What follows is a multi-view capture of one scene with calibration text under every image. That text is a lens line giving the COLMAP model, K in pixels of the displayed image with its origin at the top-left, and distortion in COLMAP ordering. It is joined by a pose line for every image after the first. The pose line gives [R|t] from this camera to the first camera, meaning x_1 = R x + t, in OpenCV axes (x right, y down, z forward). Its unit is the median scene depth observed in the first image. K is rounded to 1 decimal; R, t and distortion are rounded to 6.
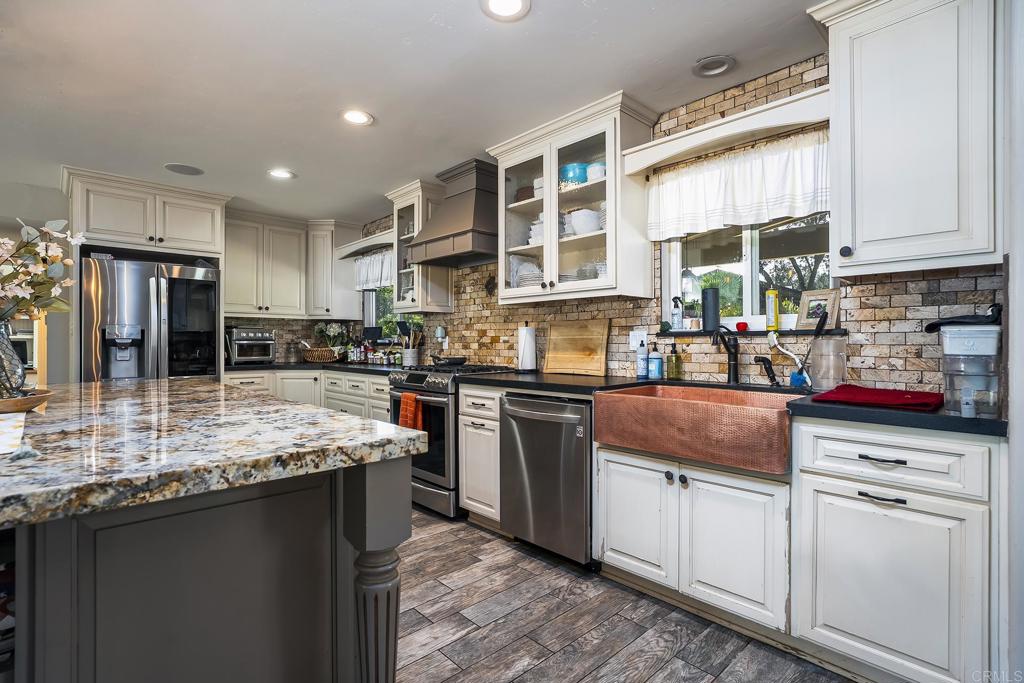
lens RADIAL K [[494.5, 0, 478.9], [0, 494.5, 340.1], [0, 0, 1]] dist [-0.016779, 0.001388]
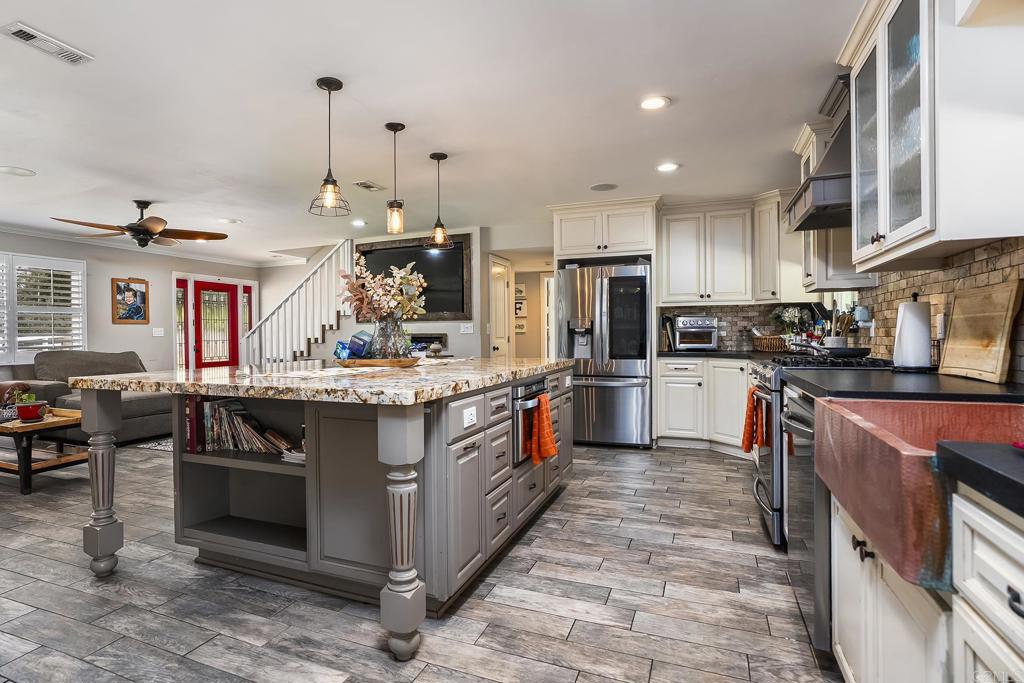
lens RADIAL K [[520.9, 0, 484.4], [0, 520.9, 331.0], [0, 0, 1]] dist [-0.022083, 0.015974]
pose [[0.430756, -0.006019, -0.902448, 0.554883], [0.010212, 0.999946, -0.001795, 0.007549], [0.902411, -0.008442, 0.430794, 0.230368]]
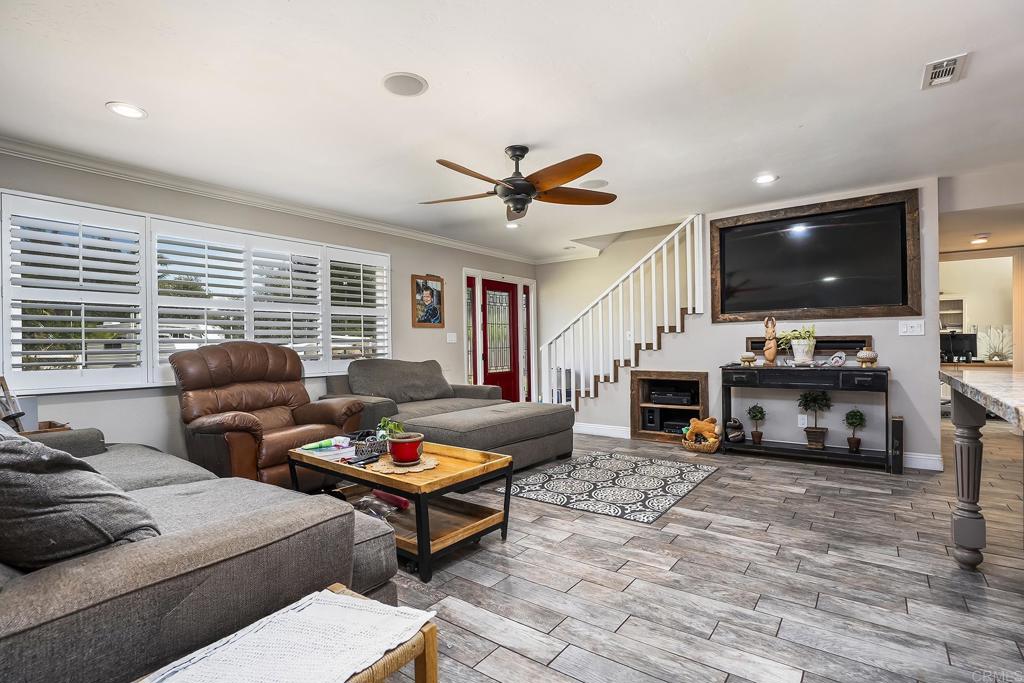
lens RADIAL K [[491.2, 0, 512.0], [0, 491.2, 341.5], [0, 0, 1]] dist [-0.024628, 0.008729]
pose [[0.200166, -0.006558, -0.979740, -0.384818], [0.011795, 0.999921, -0.004283, 0.021133], [0.979691, -0.010699, 0.200228, -0.314957]]
